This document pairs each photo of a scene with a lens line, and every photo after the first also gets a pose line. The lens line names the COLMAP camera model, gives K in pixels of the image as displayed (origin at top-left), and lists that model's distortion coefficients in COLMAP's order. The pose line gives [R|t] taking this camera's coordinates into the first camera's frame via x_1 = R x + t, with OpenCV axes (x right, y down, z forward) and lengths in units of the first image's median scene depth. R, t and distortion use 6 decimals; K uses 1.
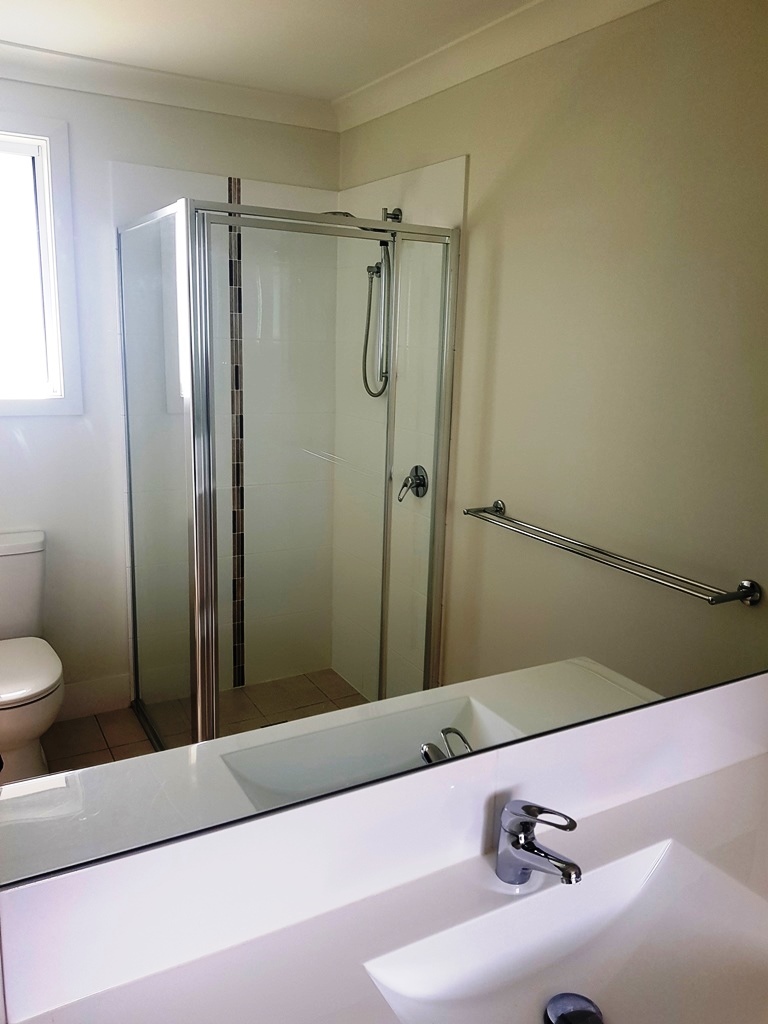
lens RADIAL K [[810.3, 0, 385.6], [0, 810.3, 514.0], [0, 0, 1]] dist [0.038696, -0.025039]
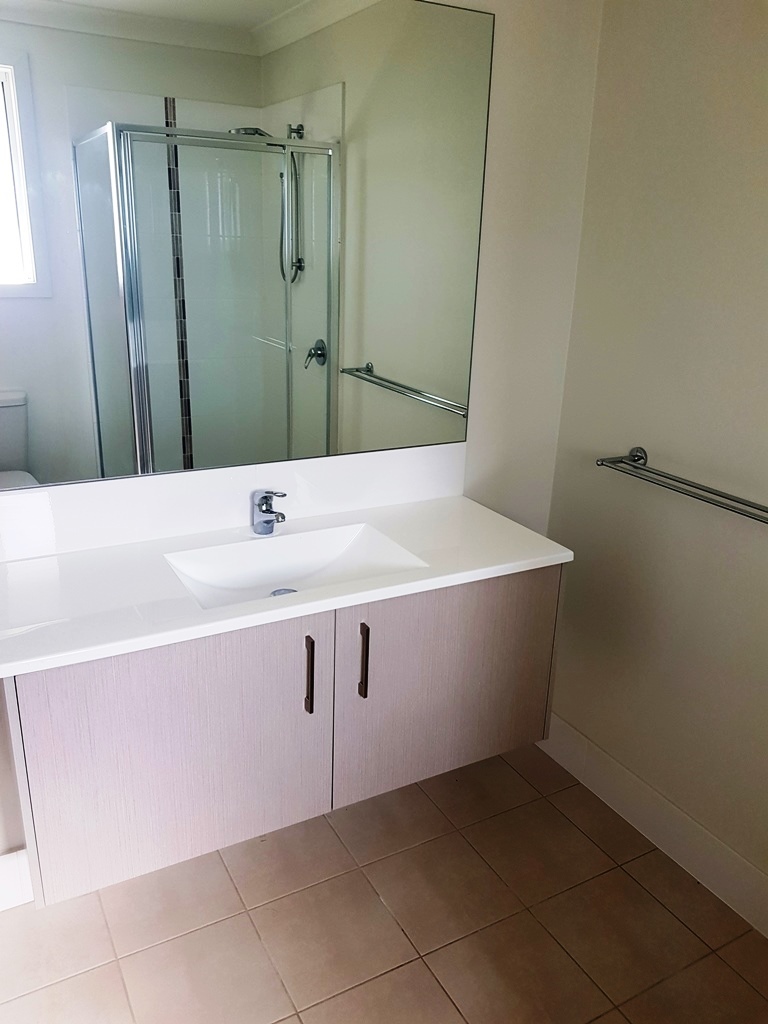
lens RADIAL K [[810.3, 0, 381.6], [0, 810.3, 510.8], [0, 0, 1]] dist [0.038696, -0.025039]
pose [[0.999854, 0.005874, -0.016023, 0.152047], [-0.004199, 0.994713, 0.102604, 0.072214], [0.016540, -0.102522, 0.994593, -0.264860]]
